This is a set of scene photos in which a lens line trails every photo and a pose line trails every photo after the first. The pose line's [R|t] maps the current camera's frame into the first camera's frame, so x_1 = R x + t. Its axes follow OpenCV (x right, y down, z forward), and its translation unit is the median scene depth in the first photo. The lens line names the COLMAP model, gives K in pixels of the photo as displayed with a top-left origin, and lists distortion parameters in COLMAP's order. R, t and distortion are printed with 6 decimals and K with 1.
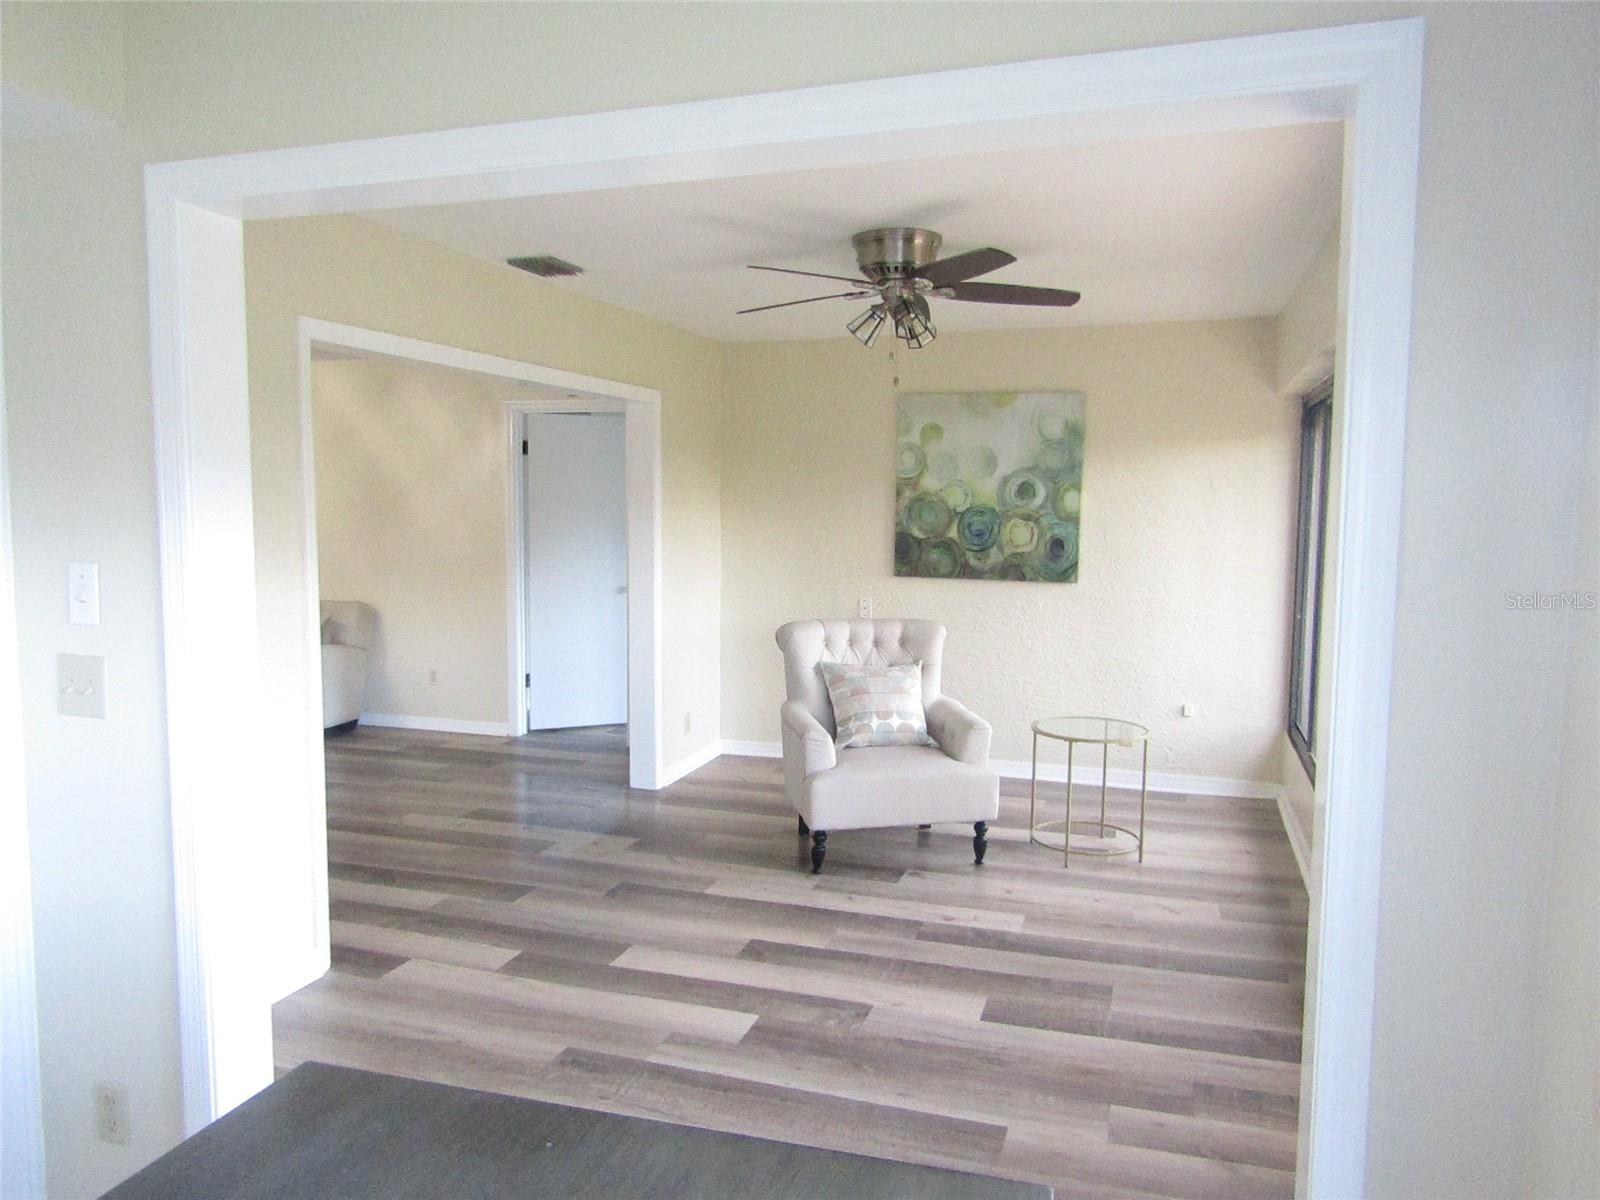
lens RADIAL K [[1127.6, 0, 798.8], [0, 1127.6, 597.3], [0, 0, 1]] dist [-0.025526, 0.021536]
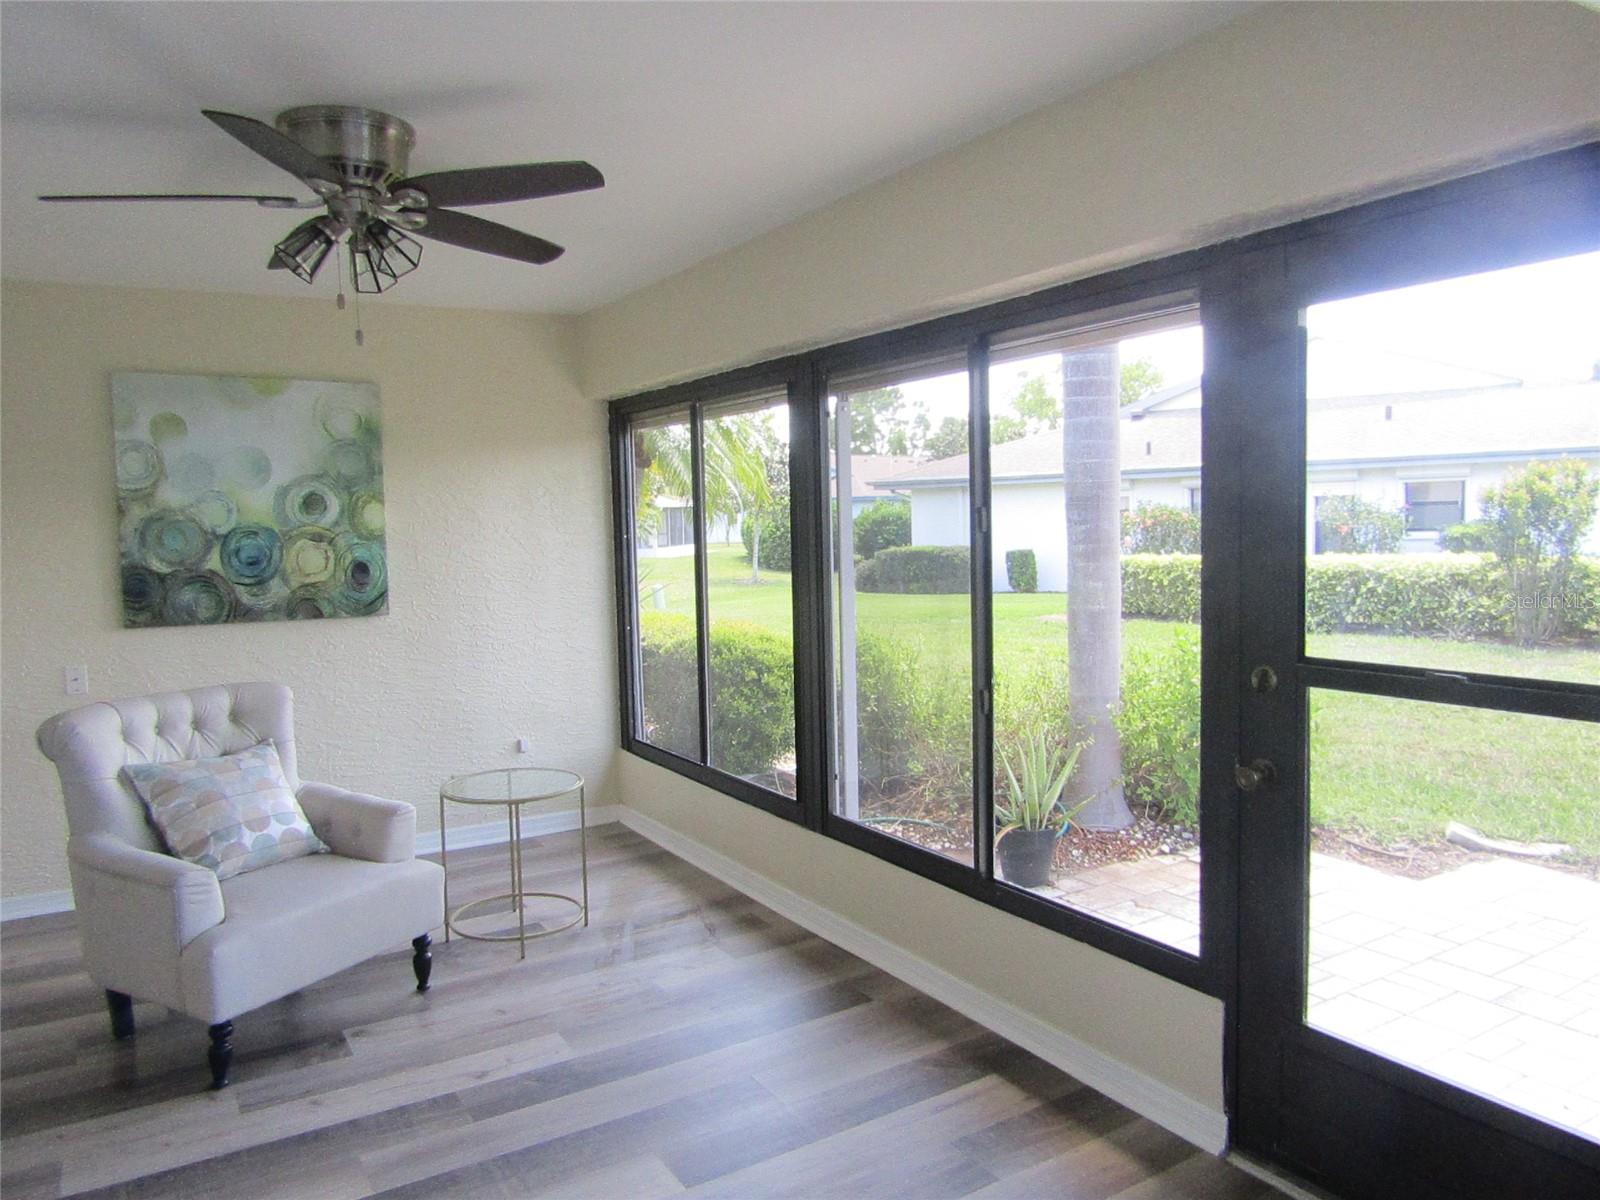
lens RADIAL K [[1127.6, 0, 799.8], [0, 1127.6, 606.8], [0, 0, 1]] dist [-0.025526, 0.021536]
pose [[0.649454, -0.082392, 0.755924, -0.178465], [0.092454, 0.995293, 0.029050, -0.014583], [-0.754759, 0.051021, 0.654015, 0.236757]]
